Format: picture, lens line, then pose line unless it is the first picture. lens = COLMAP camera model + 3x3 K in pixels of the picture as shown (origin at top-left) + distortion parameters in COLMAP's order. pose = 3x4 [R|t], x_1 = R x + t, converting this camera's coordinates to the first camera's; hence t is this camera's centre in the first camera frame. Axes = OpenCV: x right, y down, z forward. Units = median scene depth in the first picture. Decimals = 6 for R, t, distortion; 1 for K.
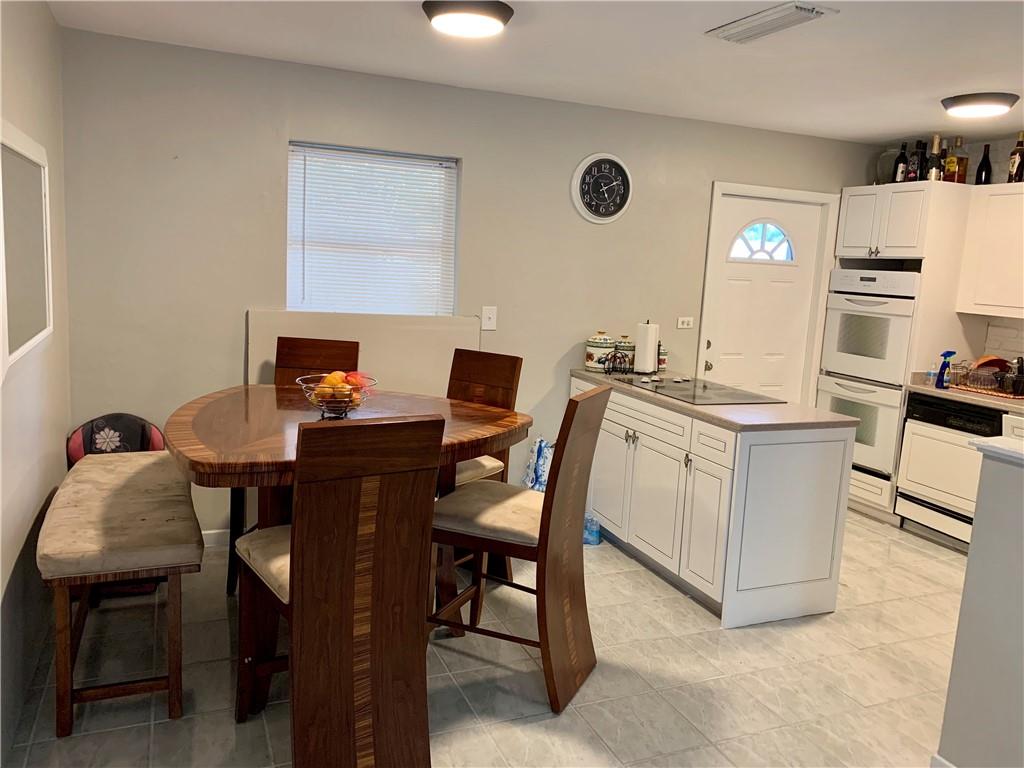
lens RADIAL K [[790.8, 0, 483.5], [0, 790.8, 362.3], [0, 0, 1]] dist [-0.000185, -0.009143]
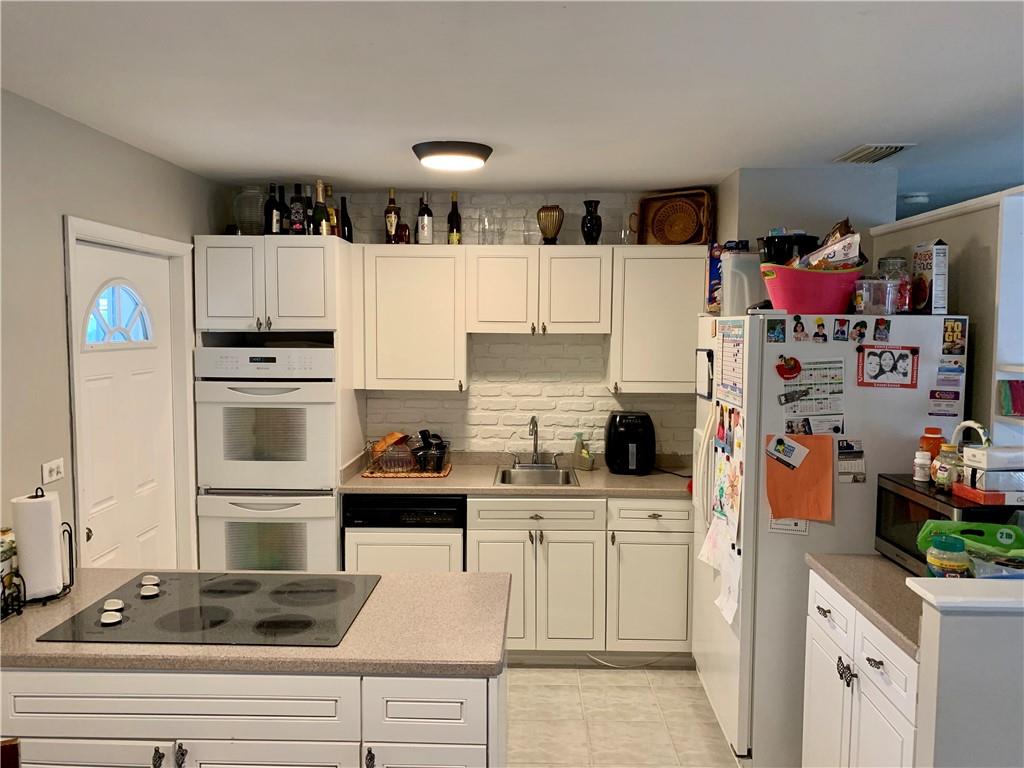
lens RADIAL K [[773.2, 0, 511.1], [0, 773.2, 374.9], [0, 0, 1]] dist [0.162457, -0.370466]
pose [[0.385254, -0.110825, 0.916132, -0.114356], [0.137667, 0.988555, 0.061694, -0.108786], [-0.912484, 0.102354, 0.396102, 0.508805]]
